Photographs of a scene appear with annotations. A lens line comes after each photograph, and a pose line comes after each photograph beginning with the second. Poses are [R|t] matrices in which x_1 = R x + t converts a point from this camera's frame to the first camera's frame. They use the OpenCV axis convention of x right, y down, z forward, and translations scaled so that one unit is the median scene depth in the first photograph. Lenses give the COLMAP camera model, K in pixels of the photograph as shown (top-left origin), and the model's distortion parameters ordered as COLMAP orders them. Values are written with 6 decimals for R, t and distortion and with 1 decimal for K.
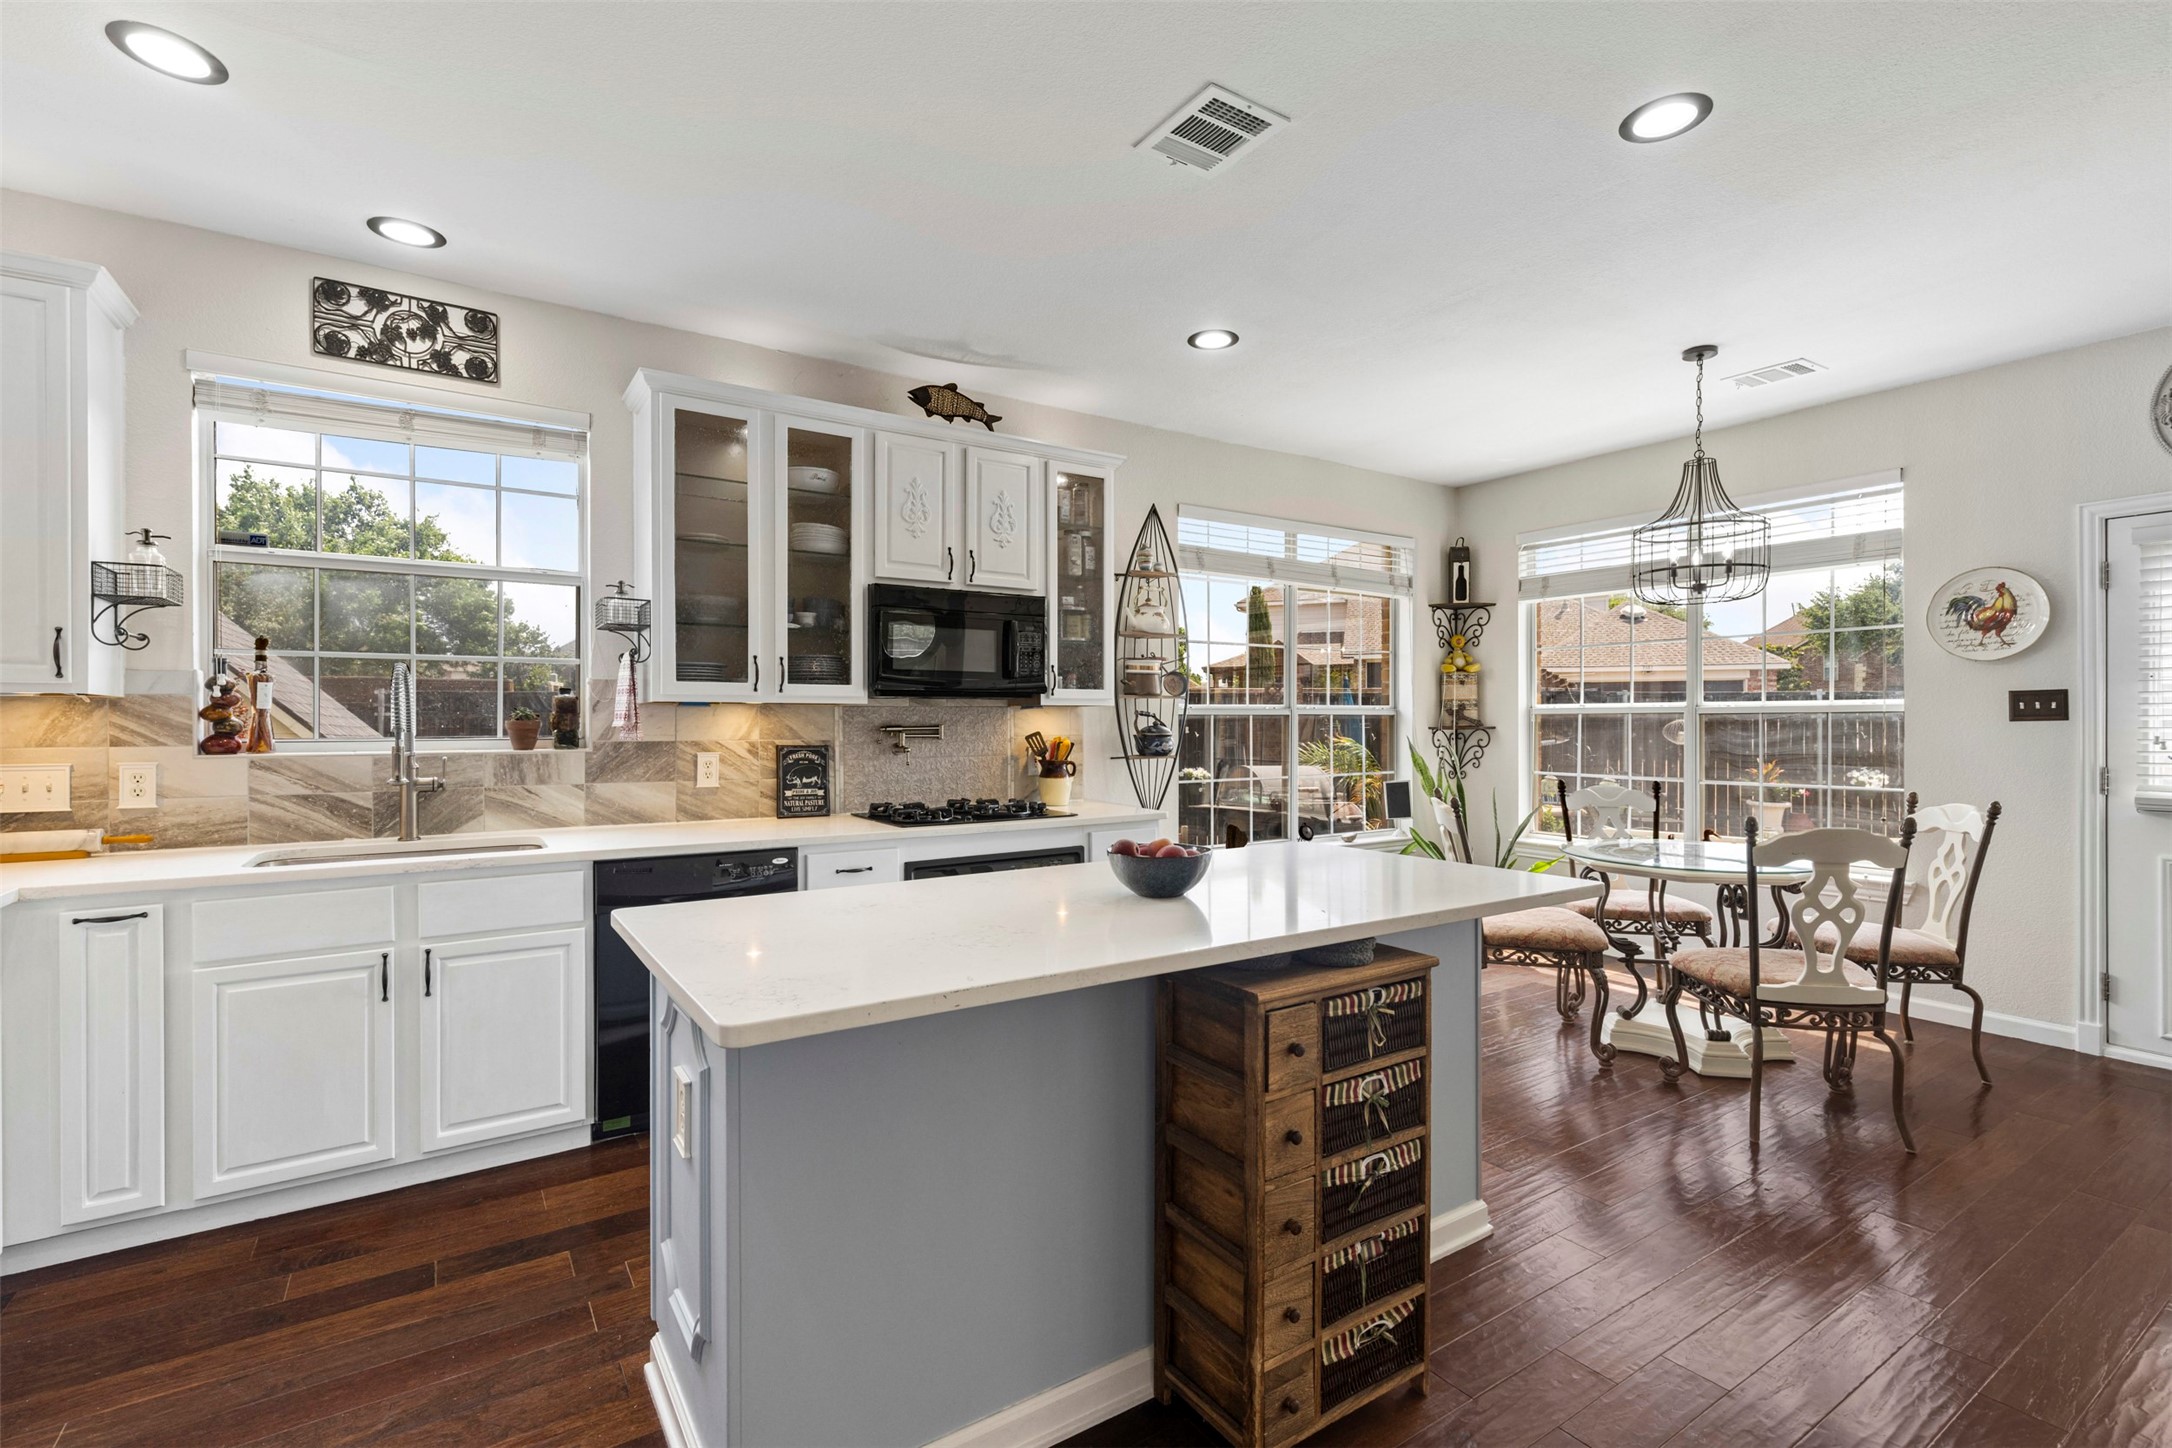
lens RADIAL K [[971.5, 0, 1079.9], [0, 971.5, 725.3], [0, 0, 1]] dist [0.001371, -0.000753]
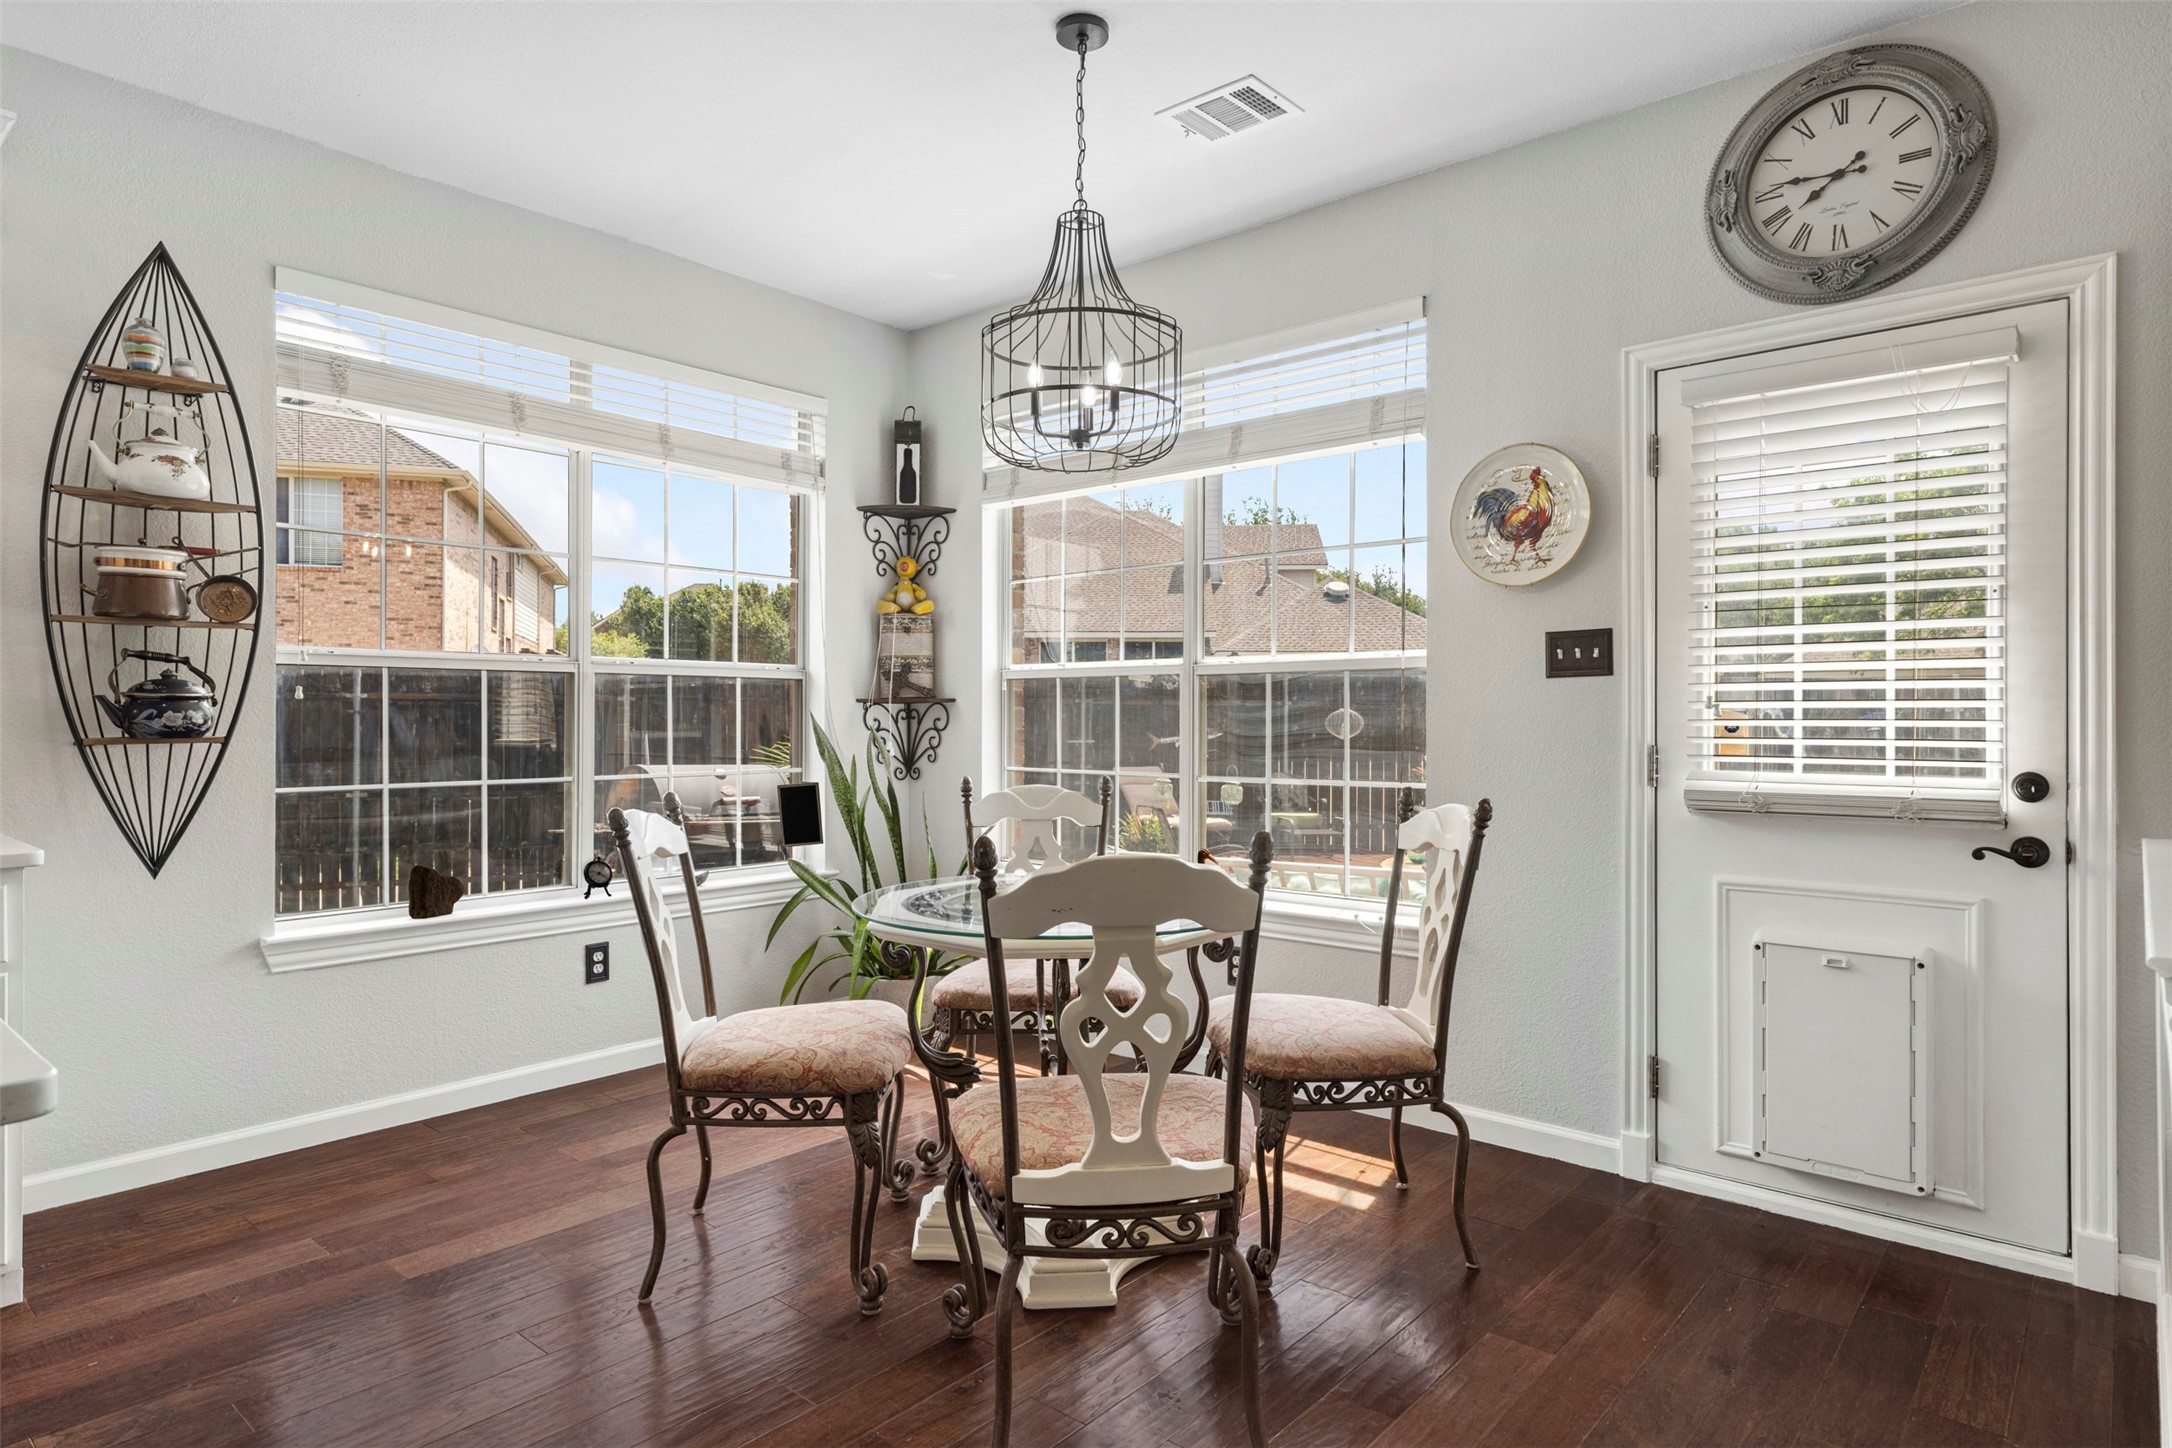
lens RADIAL K [[1209.3, 0, 1086.0], [0, 1209.3, 724.0], [0, 0, 1]] dist [0.003338, 0.000922]
pose [[0.958694, 0.001352, 0.284436, 0.429812], [-0.001274, 0.999999, -0.000458, 0.028249], [-0.284436, 0.000076, 0.958695, 0.305737]]
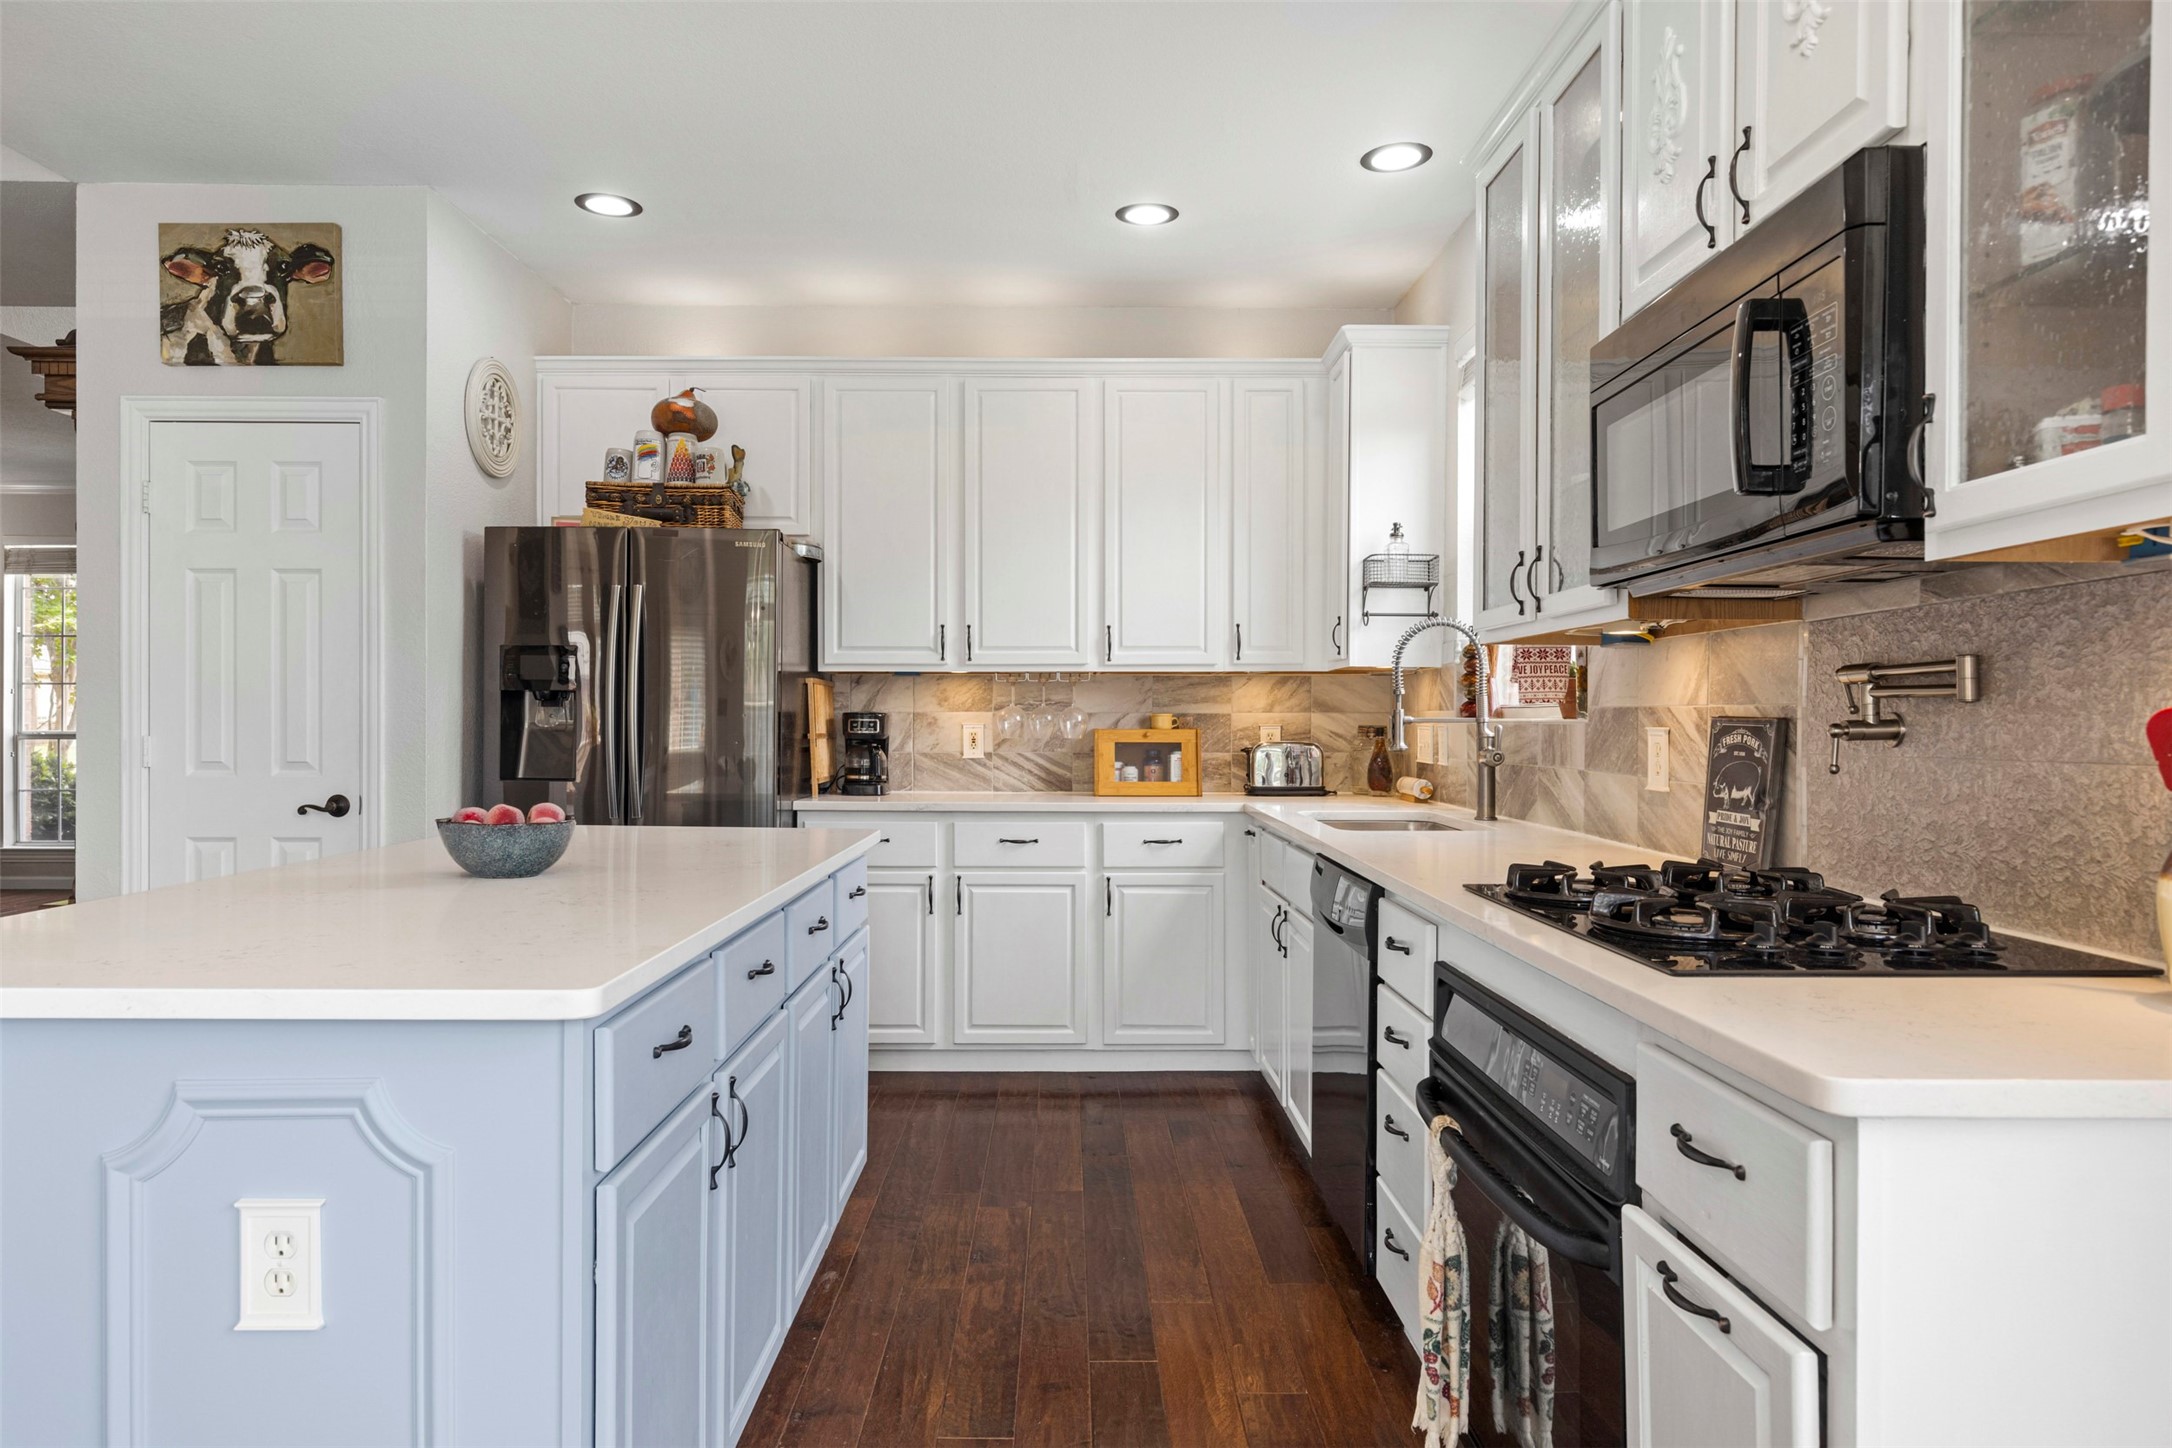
lens RADIAL K [[1308.1, 0, 1078.6], [0, 1308.1, 721.4], [0, 0, 1]] dist [-0.000499, 0.000498]
pose [[-0.539579, 0.000519, -0.841935, 0.394596], [-0.005947, 0.999973, 0.004427, 0.021972], [0.841914, 0.007396, -0.539561, 1.066547]]
